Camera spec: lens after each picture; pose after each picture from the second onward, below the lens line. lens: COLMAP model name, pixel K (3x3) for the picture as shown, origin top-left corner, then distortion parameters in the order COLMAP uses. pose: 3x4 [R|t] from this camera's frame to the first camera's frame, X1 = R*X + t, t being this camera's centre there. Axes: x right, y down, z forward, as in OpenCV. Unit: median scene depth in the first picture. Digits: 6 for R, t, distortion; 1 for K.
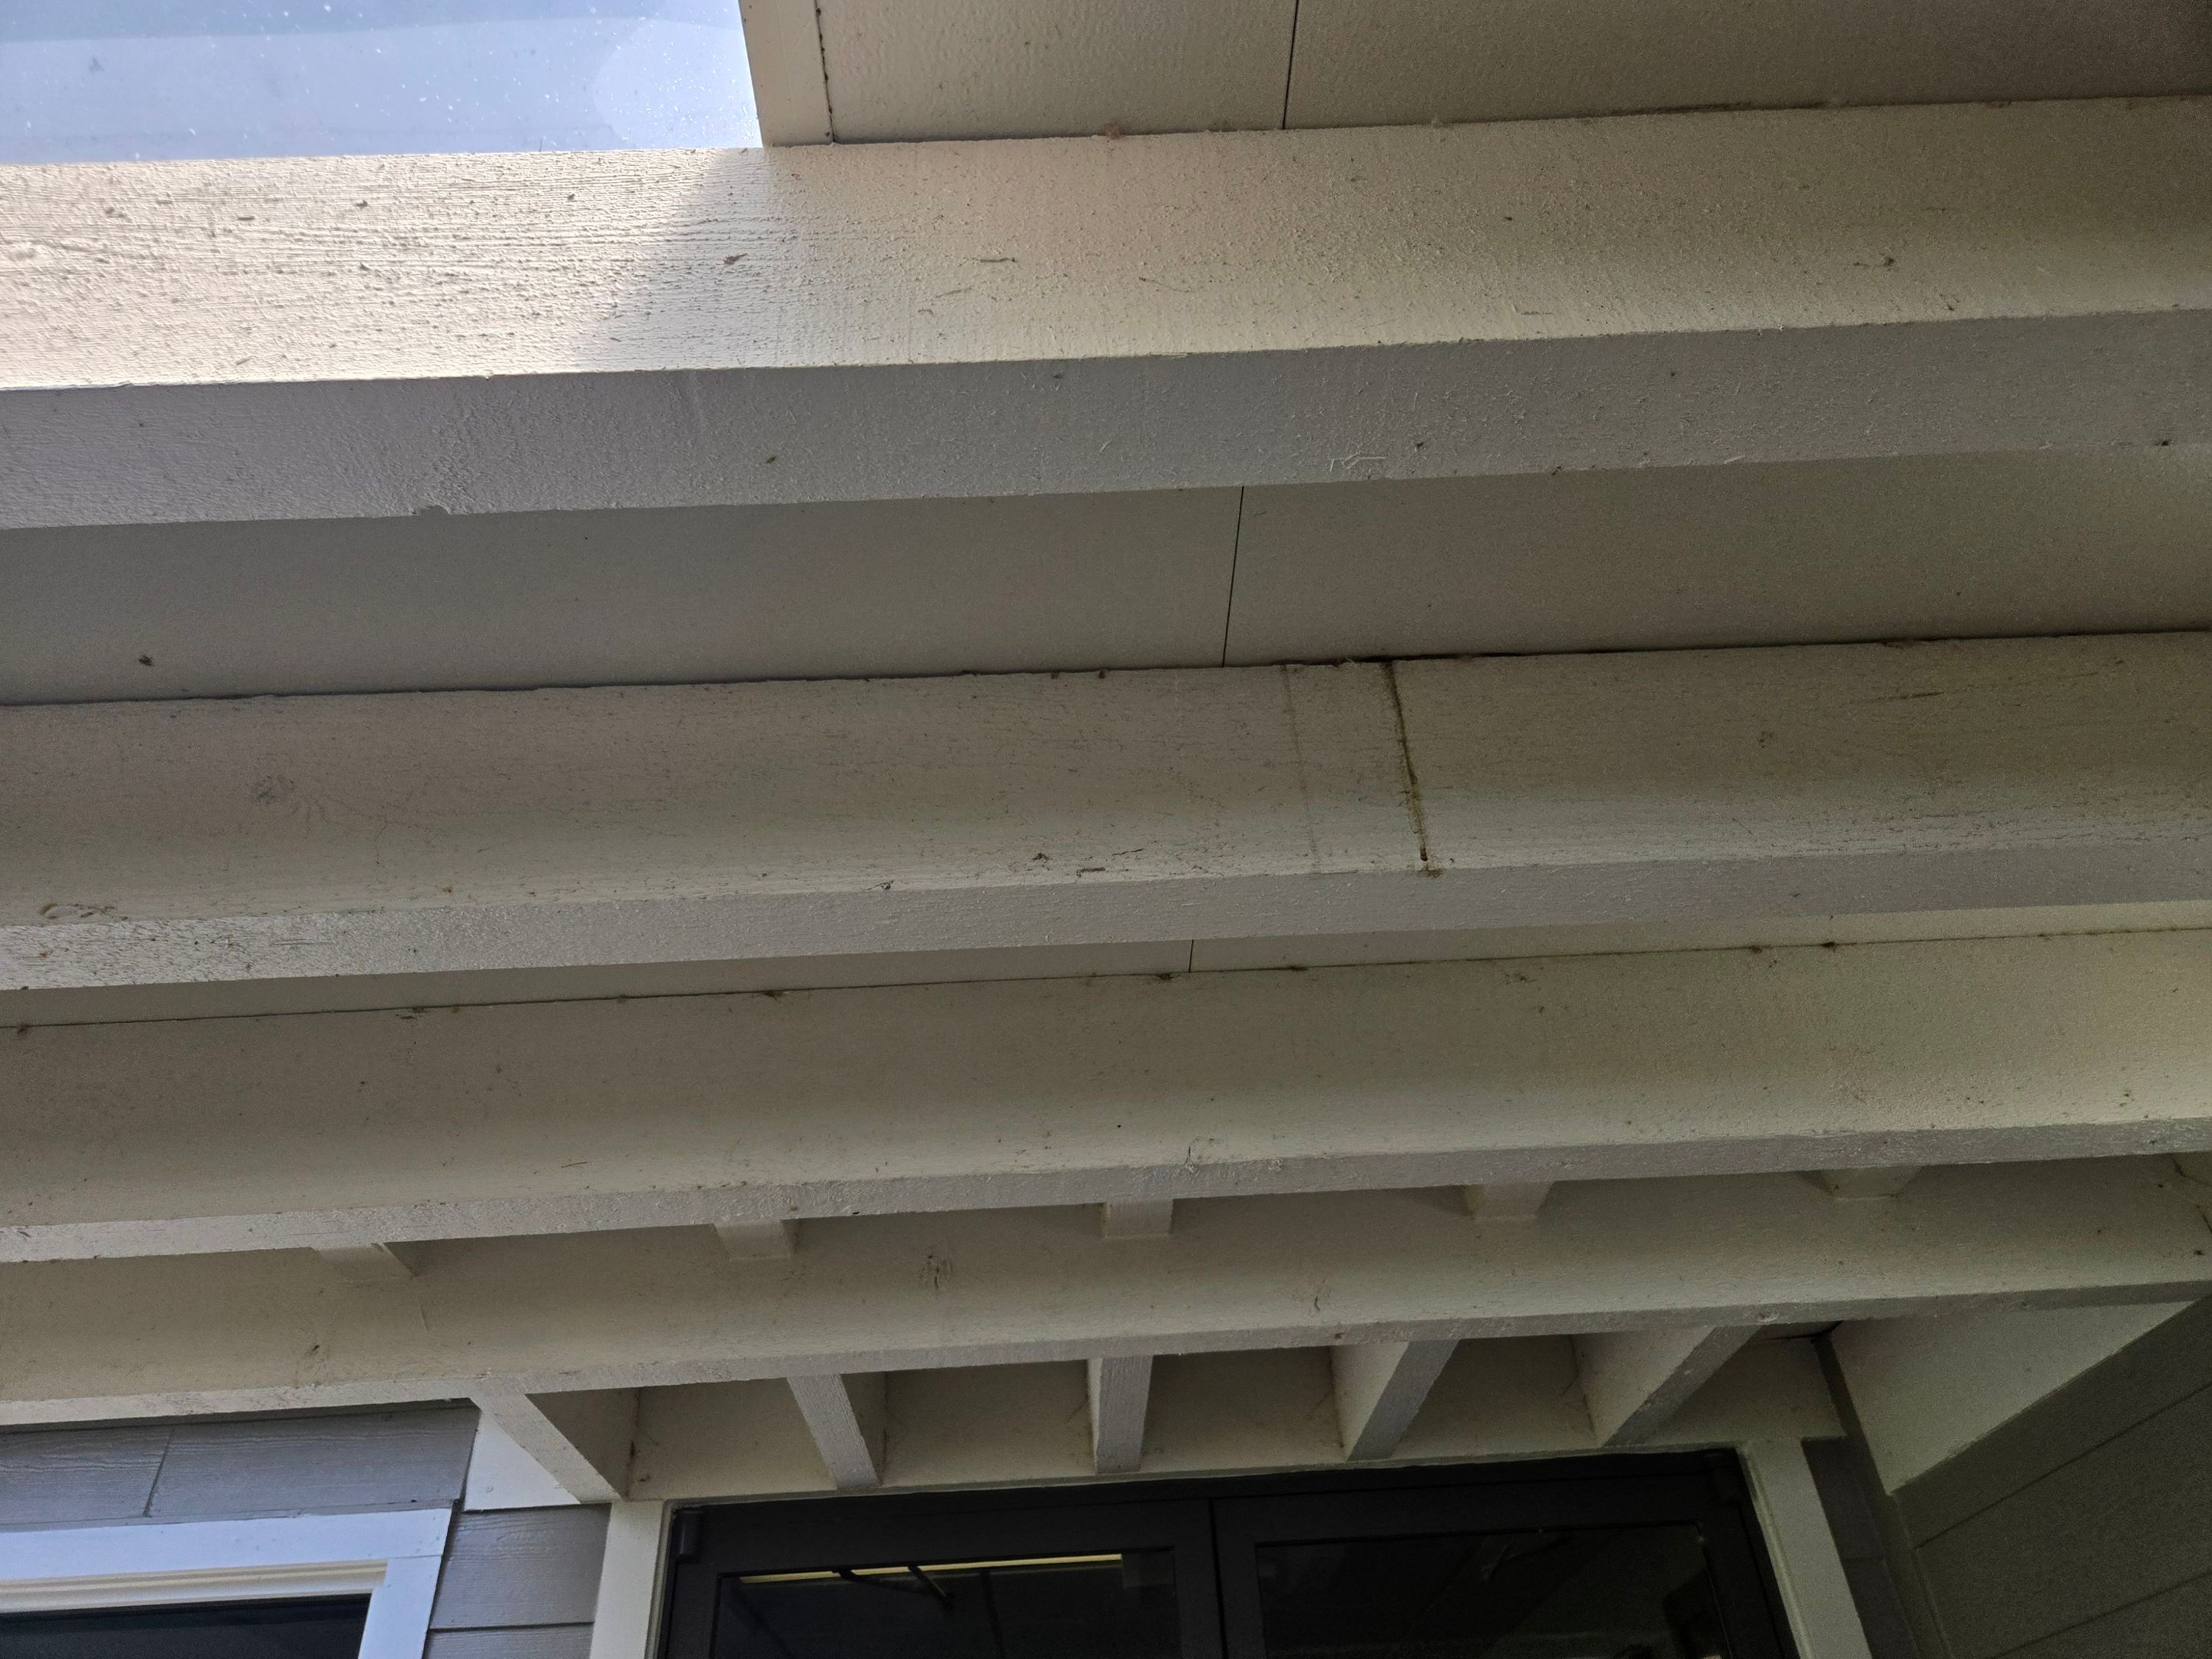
lens RADIAL K [[1539.0, 0, 1085.9], [0, 1539.0, 822.8], [0, 0, 1]] dist [0.044762, -0.021273]
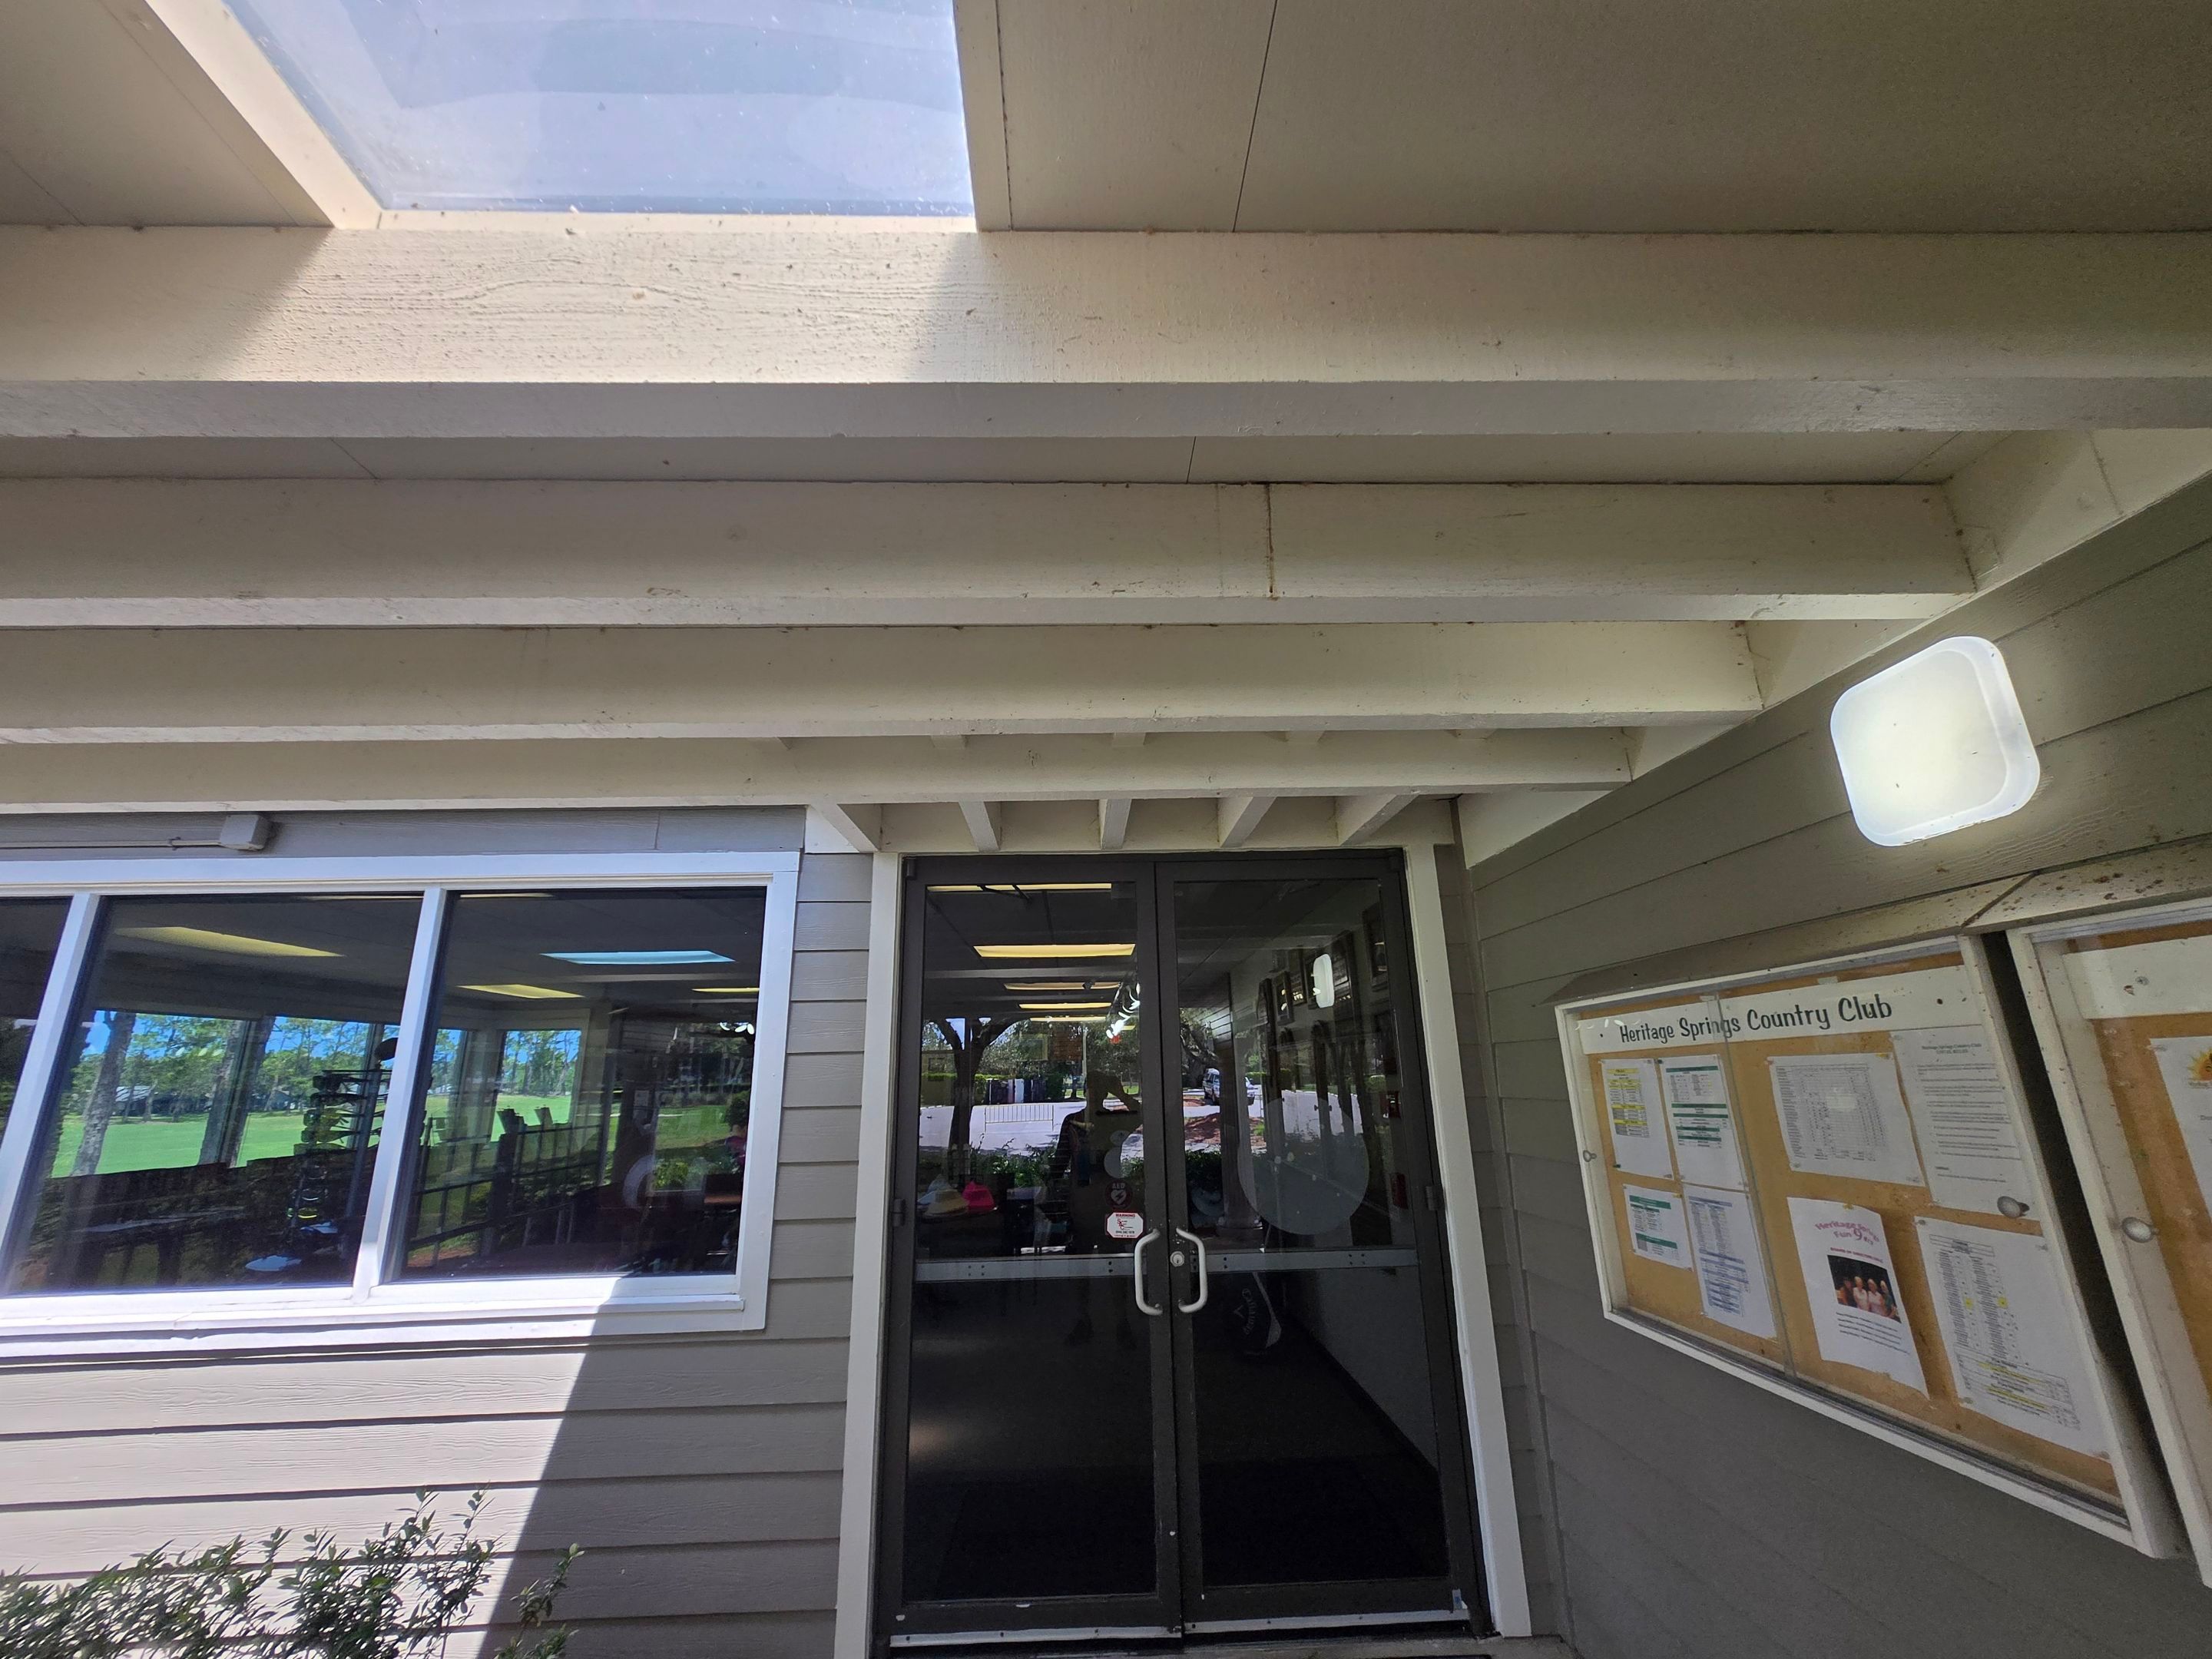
lens RADIAL K [[872.7, 0, 1108.8], [0, 872.7, 838.6], [0, 0, 1]] dist [0.004937, -0.001716]
pose [[0.999129, 0.036110, 0.020891, -0.016048], [-0.041289, 0.927491, 0.371560, -0.068079], [-0.005959, -0.372099, 0.928174, -0.185637]]
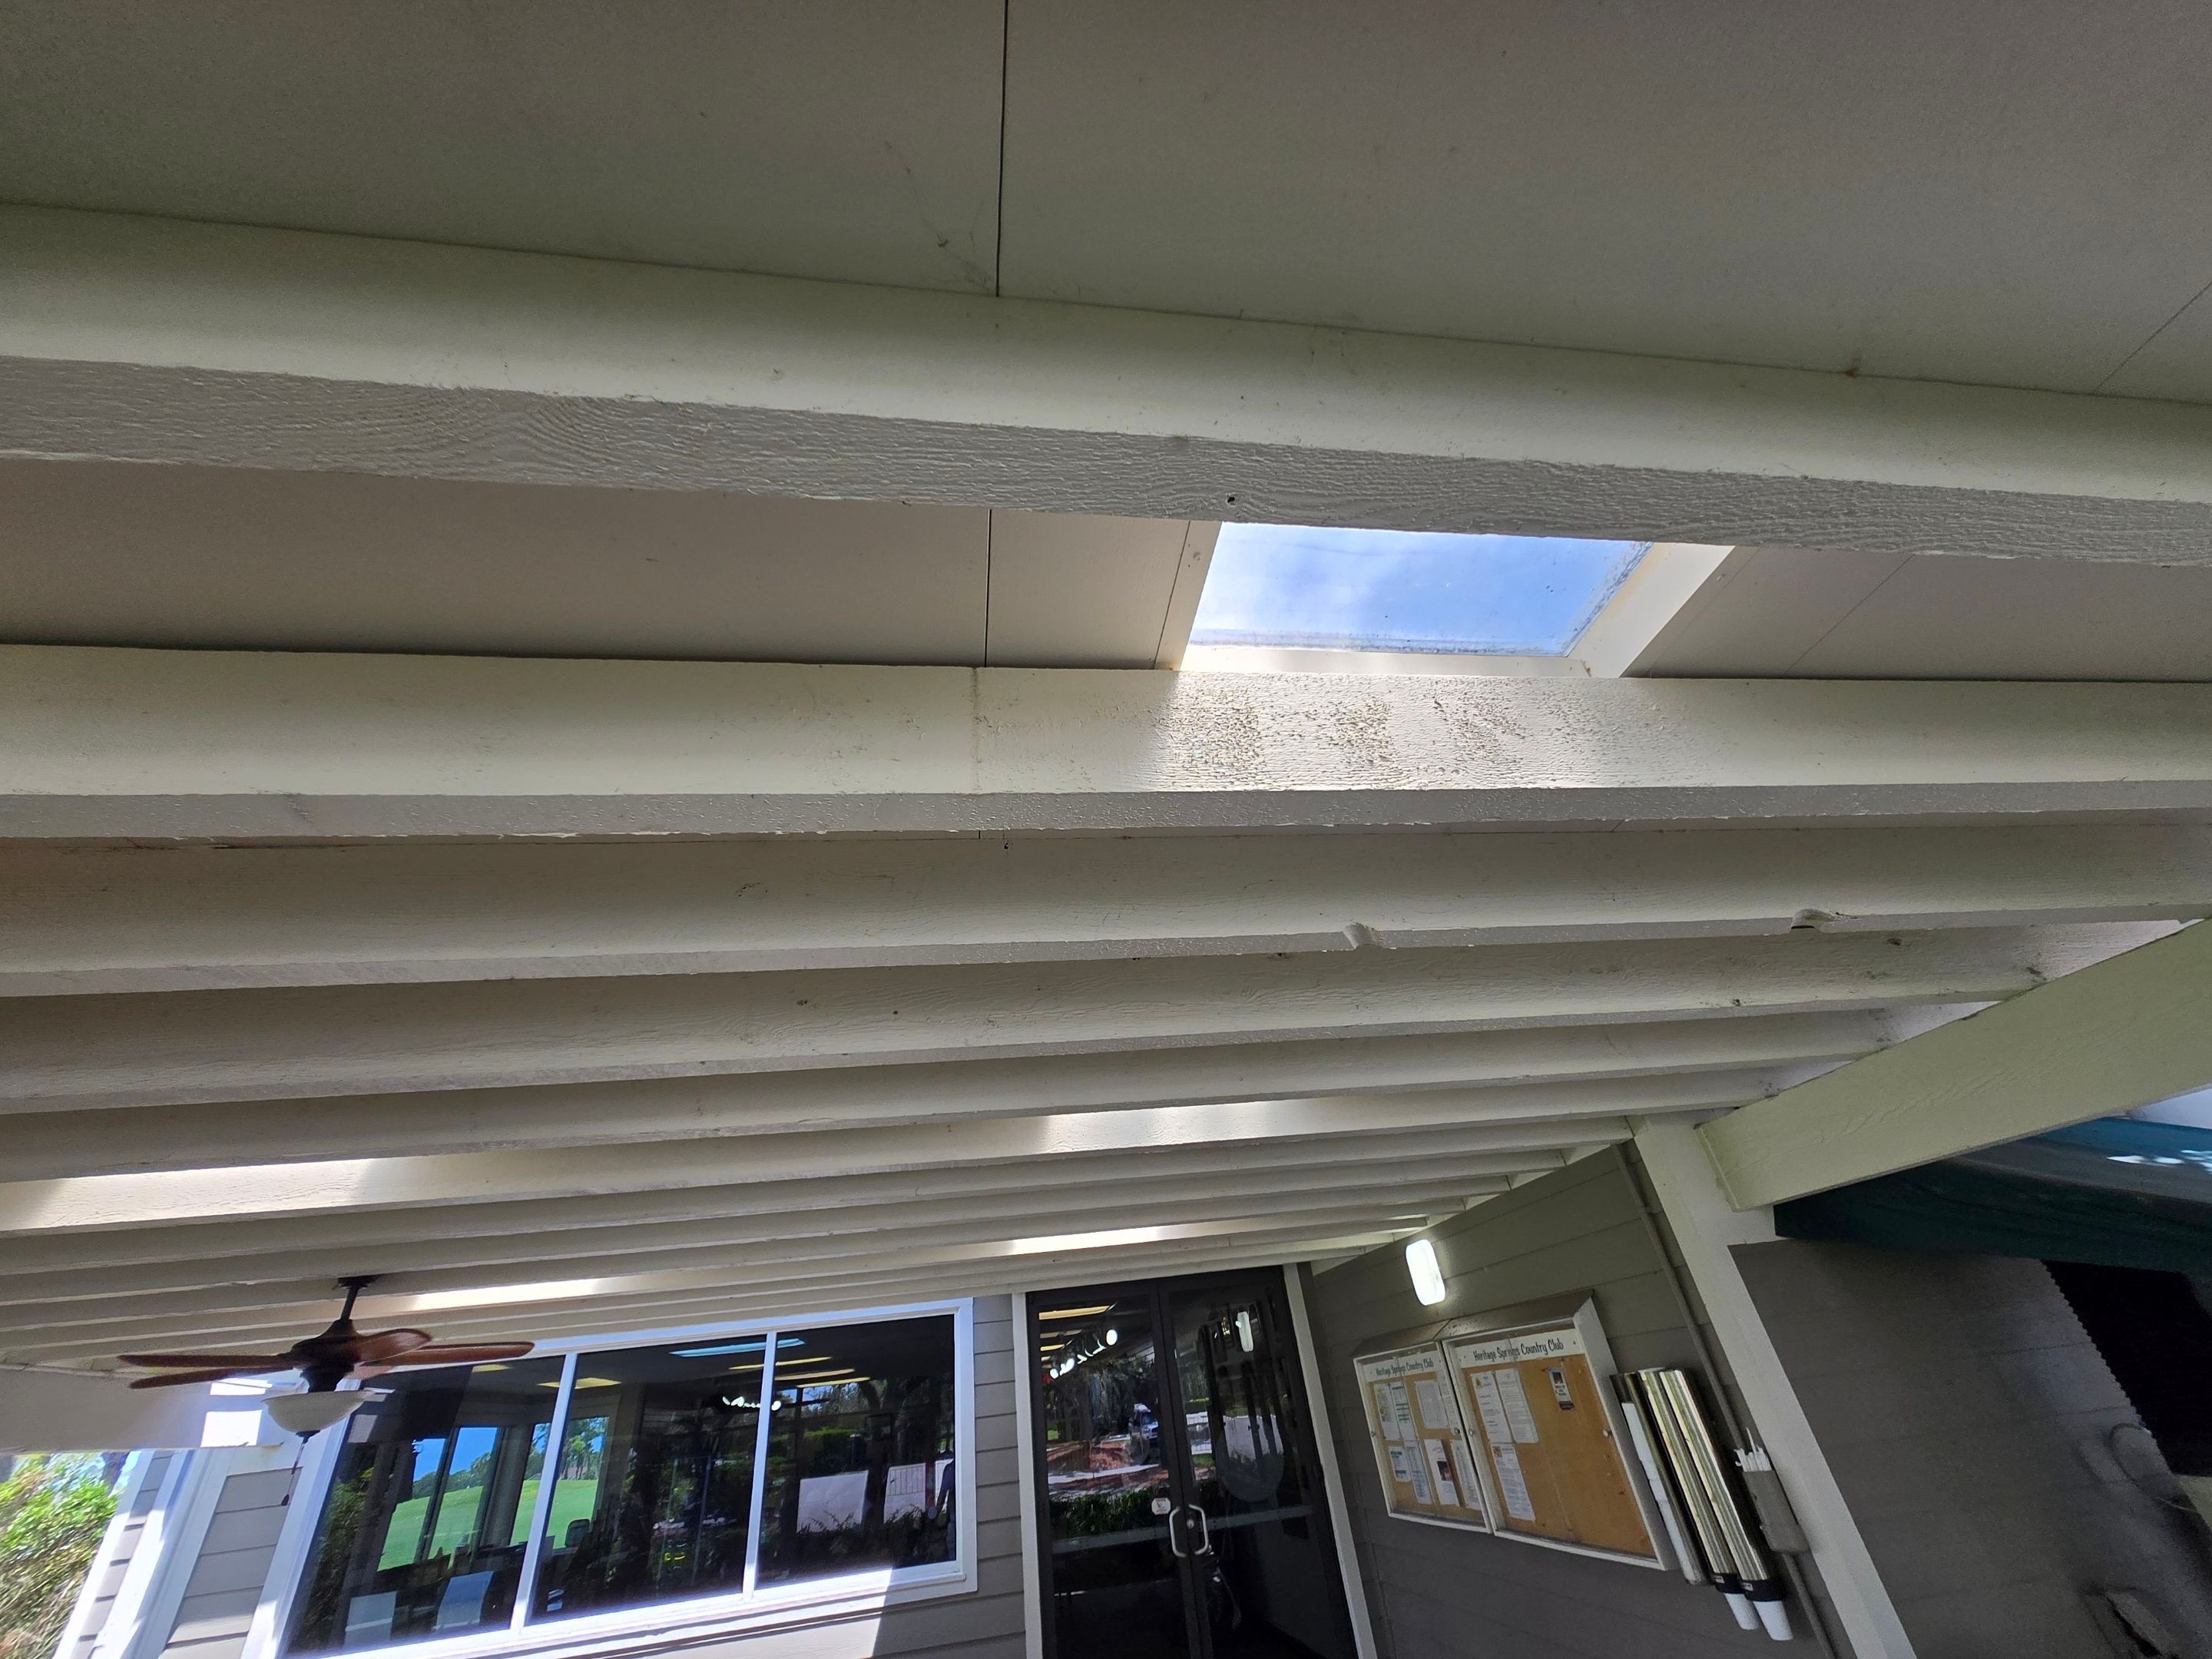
lens RADIAL K [[872.7, 0, 1102.2], [0, 872.7, 833.9], [0, 0, 1]] dist [0.004937, -0.001716]
pose [[0.990396, 0.027531, 0.135488, -0.728171], [-0.035227, 0.997879, 0.054736, -1.547577], [-0.133694, -0.058983, 0.989266, -2.125380]]
